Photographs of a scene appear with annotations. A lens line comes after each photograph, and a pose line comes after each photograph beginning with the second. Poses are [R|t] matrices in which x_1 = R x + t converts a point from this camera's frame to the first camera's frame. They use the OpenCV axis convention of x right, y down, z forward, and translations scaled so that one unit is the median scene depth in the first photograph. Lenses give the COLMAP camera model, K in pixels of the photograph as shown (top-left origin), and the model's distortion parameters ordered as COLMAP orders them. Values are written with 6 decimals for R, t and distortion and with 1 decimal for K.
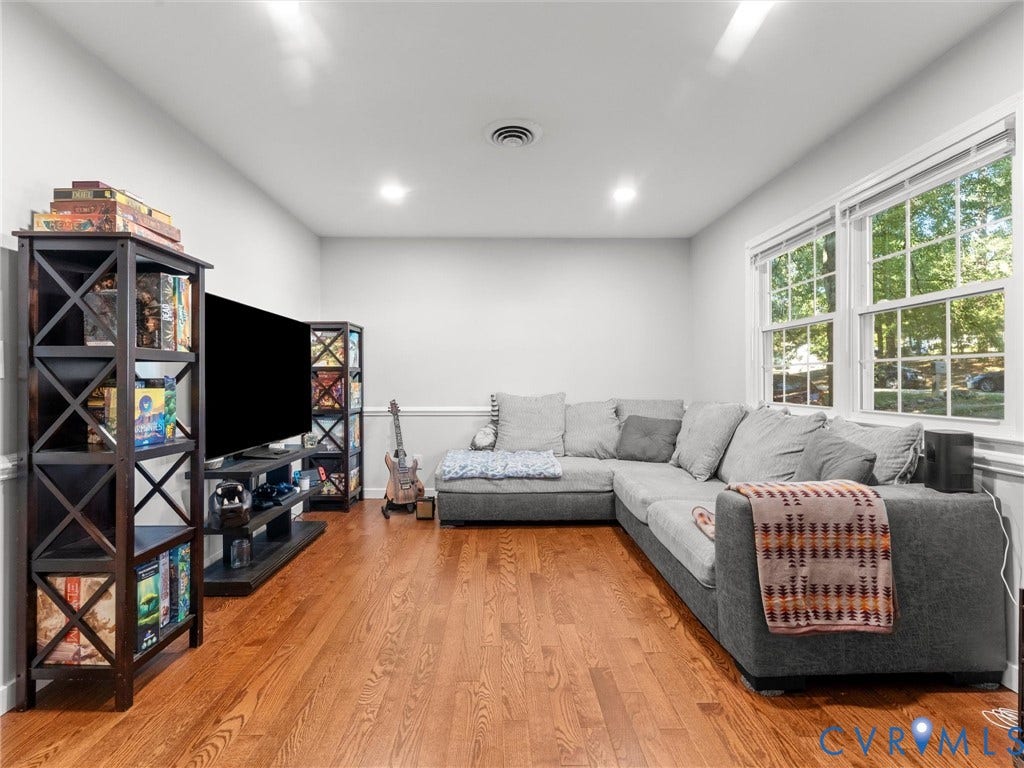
lens RADIAL K [[512.4, 0, 510.1], [0, 512.4, 379.1], [0, 0, 1]] dist [-0.006638, -0.000146]
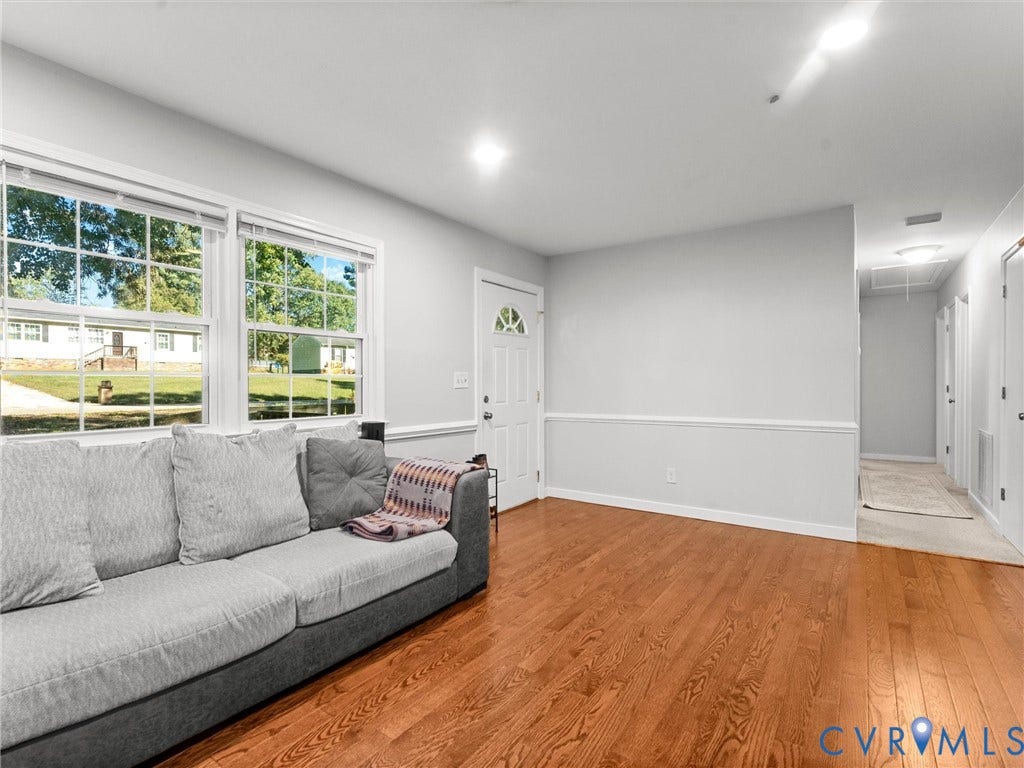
lens RADIAL K [[512.4, 0, 486.3], [0, 512.4, 386.0], [0, 0, 1]] dist [-0.006638, -0.000146]
pose [[-0.787455, -0.005348, 0.616349, -0.378799], [-0.001282, 0.999974, 0.007040, -0.022302], [-0.616371, 0.004753, -0.787441, 1.709582]]
